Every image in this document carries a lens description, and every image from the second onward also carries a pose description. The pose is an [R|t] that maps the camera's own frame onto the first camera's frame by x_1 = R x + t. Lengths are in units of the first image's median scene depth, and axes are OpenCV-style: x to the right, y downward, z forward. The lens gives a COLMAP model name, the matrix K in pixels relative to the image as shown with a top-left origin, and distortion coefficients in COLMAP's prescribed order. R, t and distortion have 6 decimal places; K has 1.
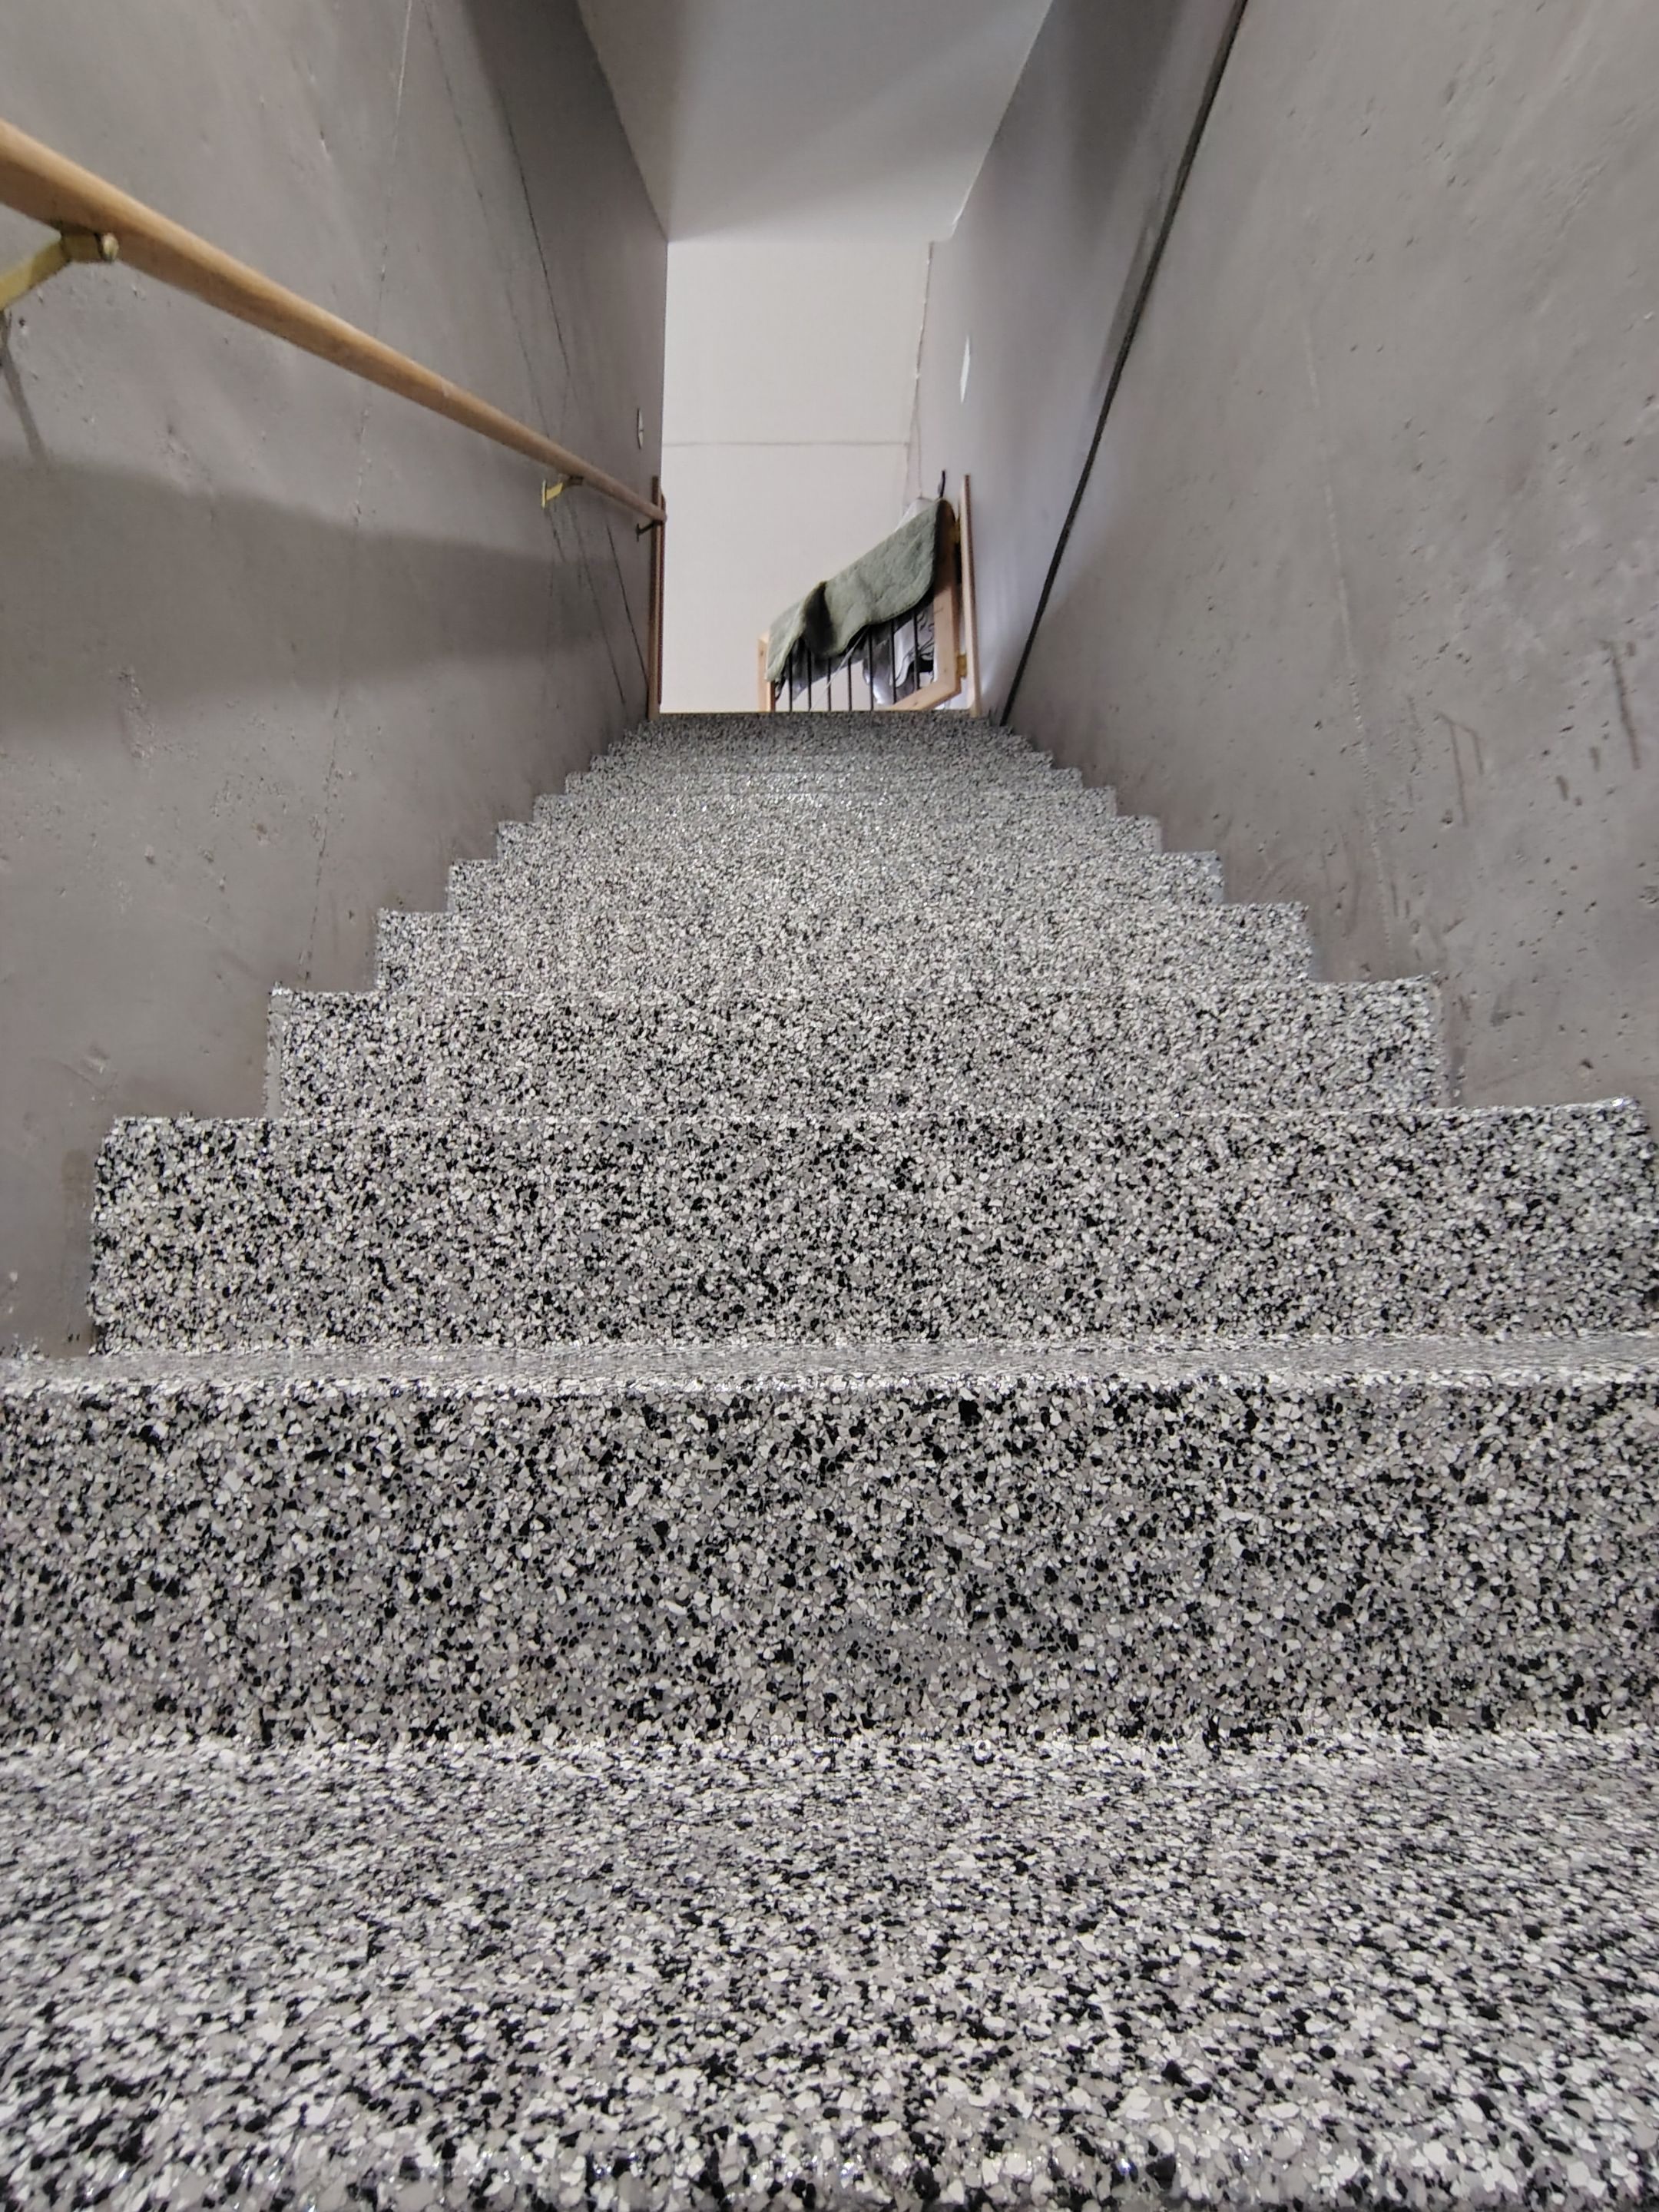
lens RADIAL K [[1053.7, 0, 829.5], [0, 1053.7, 1102.8], [0, 0, 1]] dist [-0.013257, 0.006823]
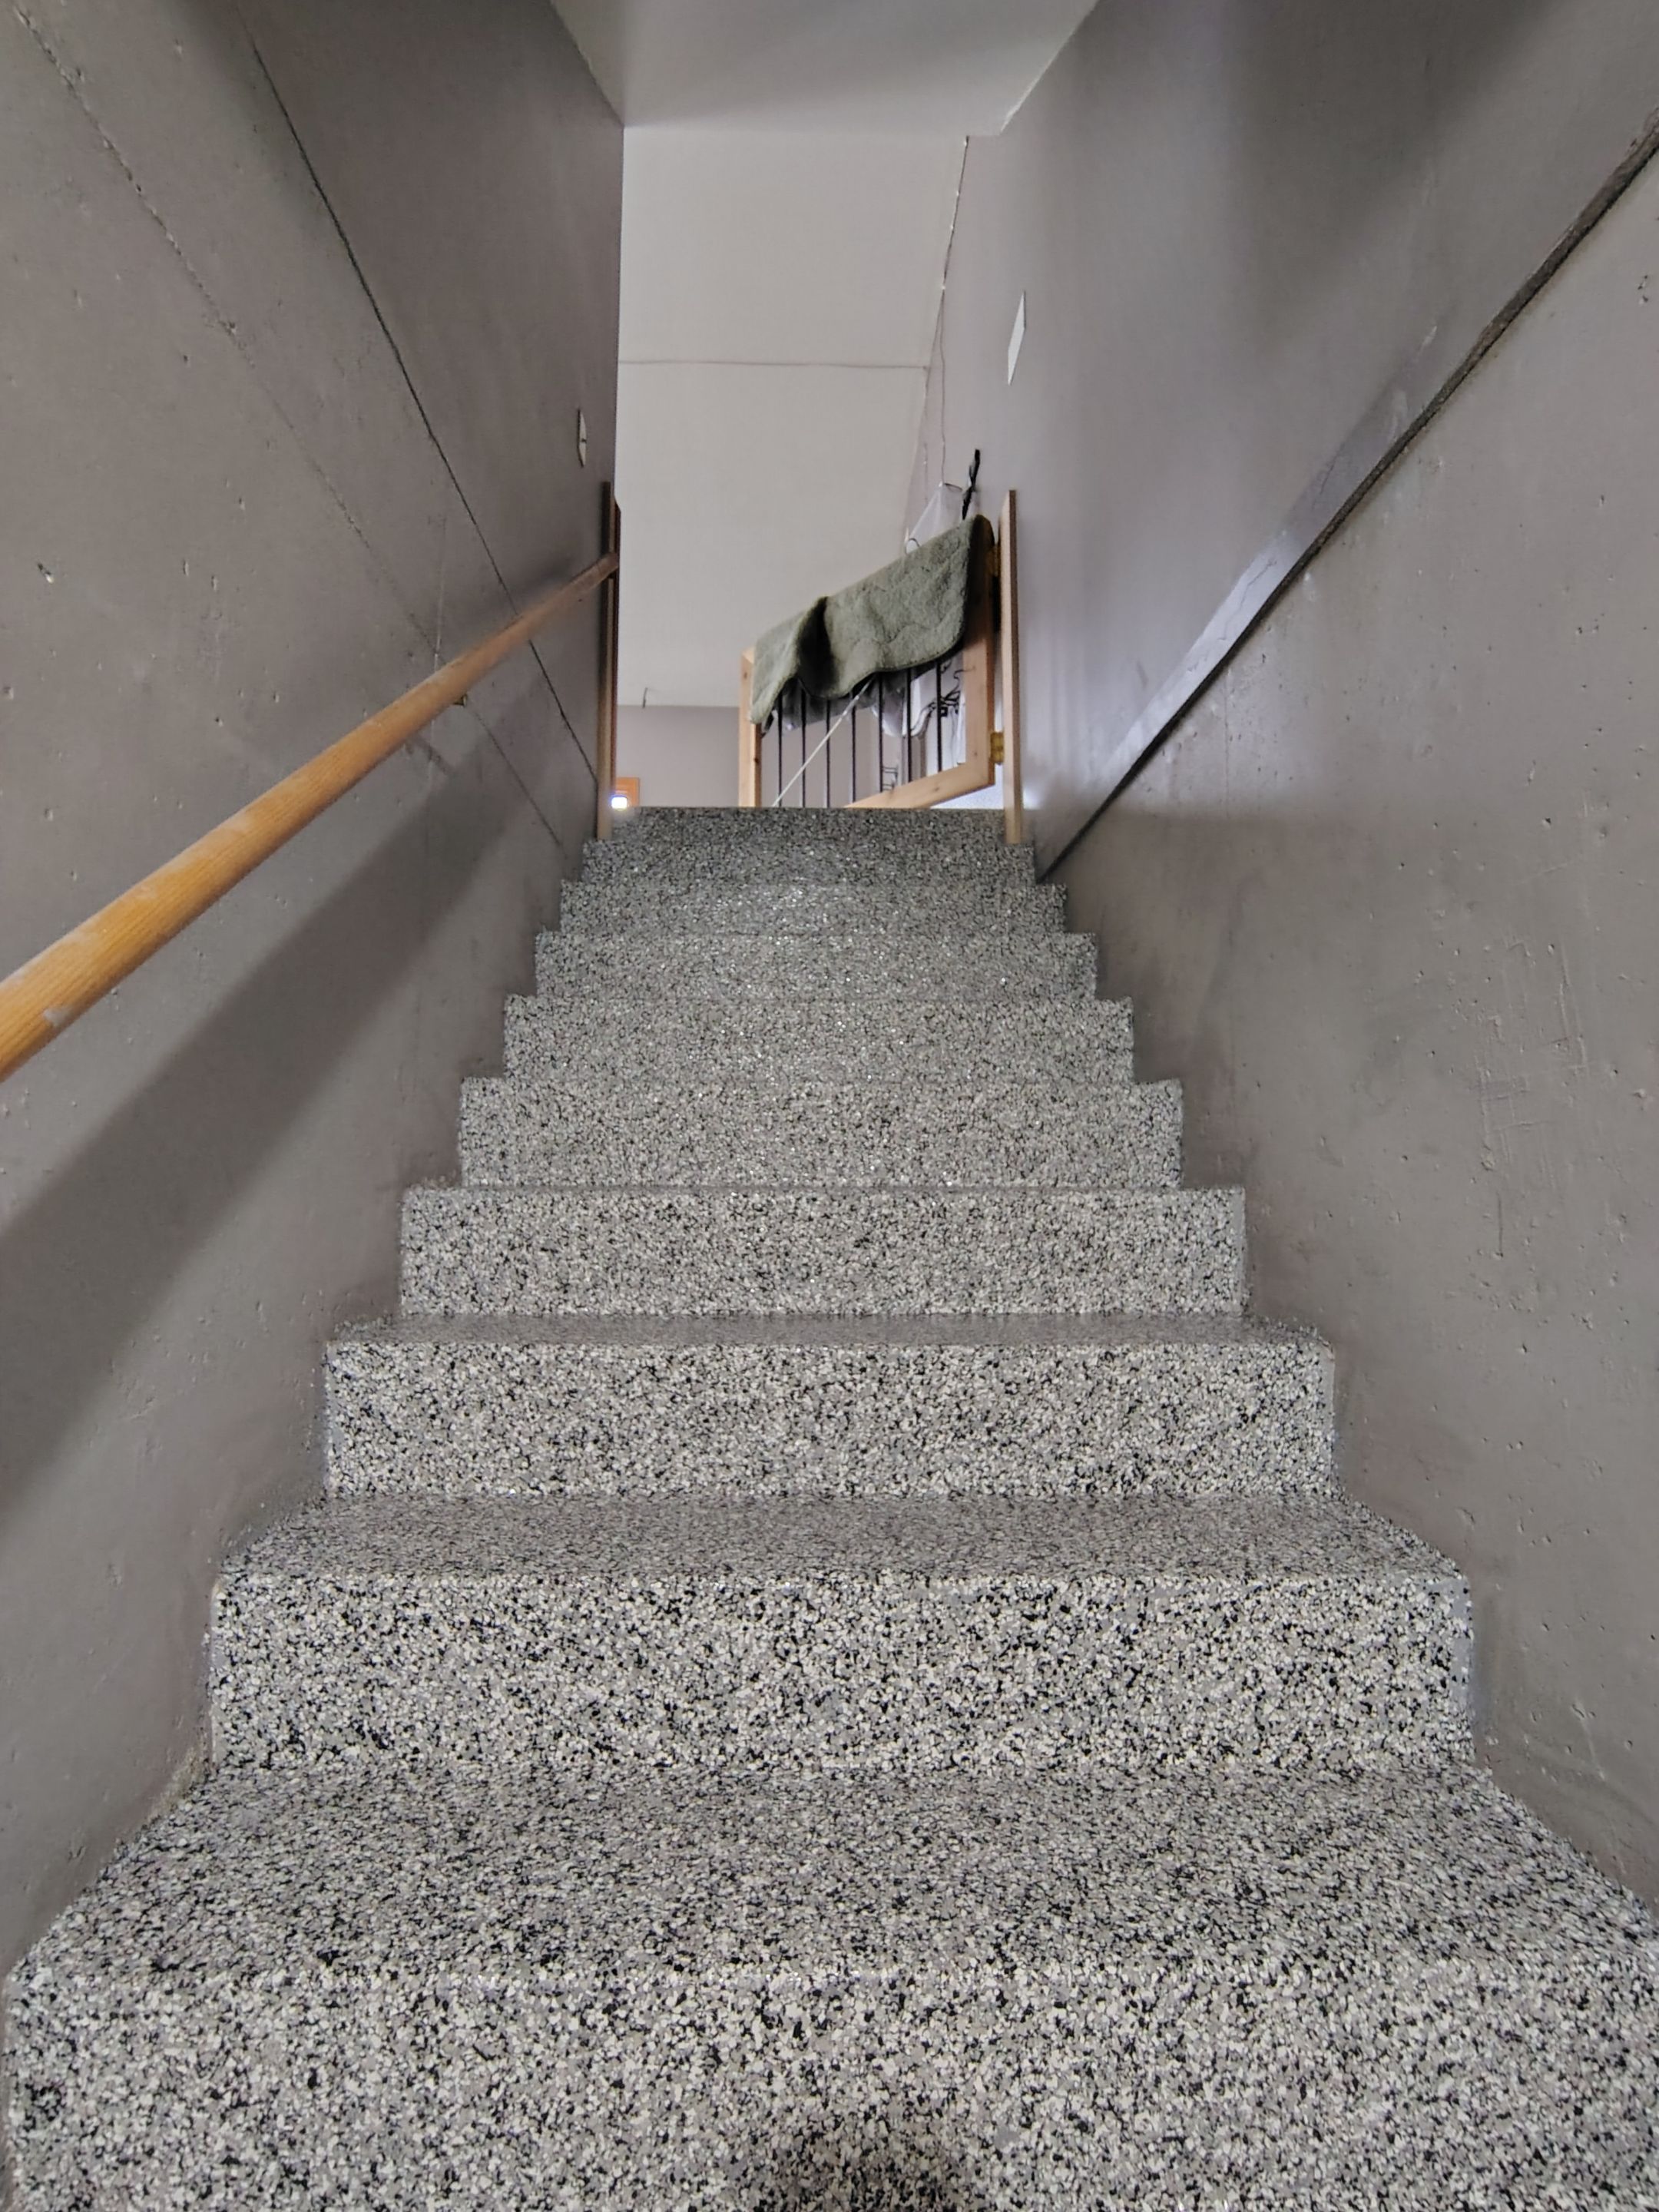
lens RADIAL K [[1053.7, 0, 834.0], [0, 1053.7, 1109.6], [0, 0, 1]] dist [-0.013257, 0.006823]
pose [[0.999704, 0.015434, 0.018787, -0.015530], [-0.017726, 0.991525, 0.128698, -0.501145], [-0.016641, -0.128993, 0.991506, 0.368987]]
